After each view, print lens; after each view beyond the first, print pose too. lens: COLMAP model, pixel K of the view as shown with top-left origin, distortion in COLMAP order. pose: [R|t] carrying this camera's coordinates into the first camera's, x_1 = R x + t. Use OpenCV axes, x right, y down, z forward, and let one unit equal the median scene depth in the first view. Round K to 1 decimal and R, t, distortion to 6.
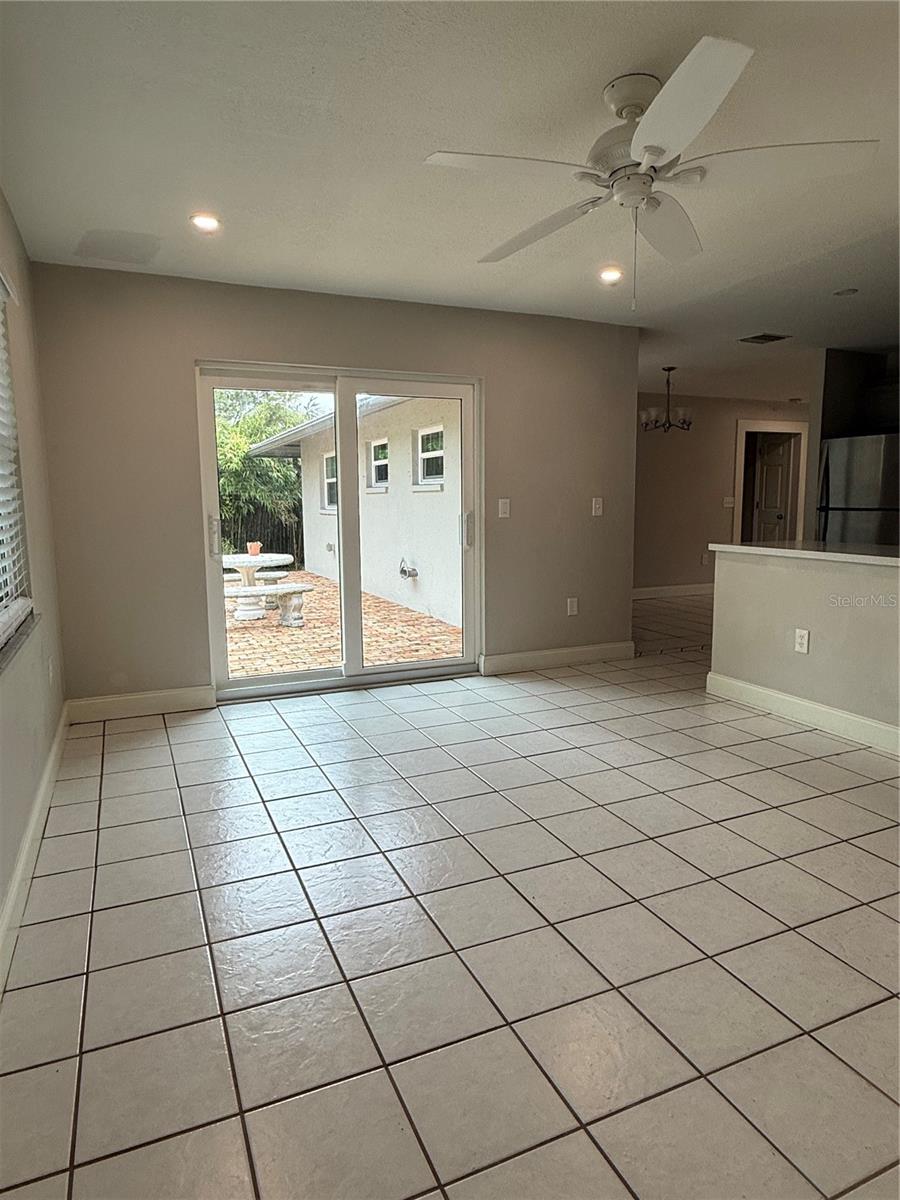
lens RADIAL K [[729.7, 0, 447.6], [0, 729.7, 602.4], [0, 0, 1]] dist [-0.026023, -0.001867]
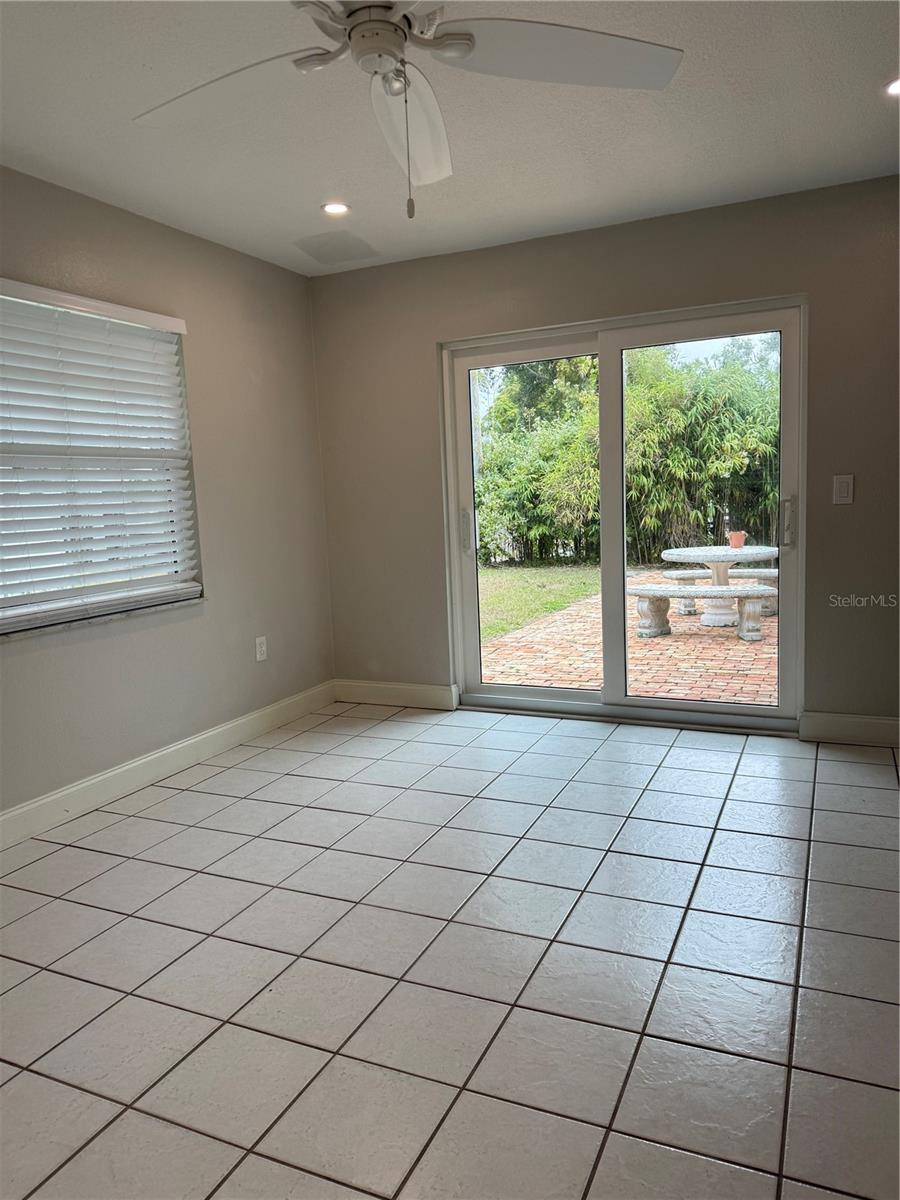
lens RADIAL K [[845.2, 0, 448.2], [0, 845.2, 597.2], [0, 0, 1]] dist [0.066785, 0.000415]
pose [[0.655144, 0.076102, -0.751661, 0.468542], [-0.073158, 0.996629, 0.037140, -0.040582], [0.751953, 0.030658, 0.658503, 0.256345]]
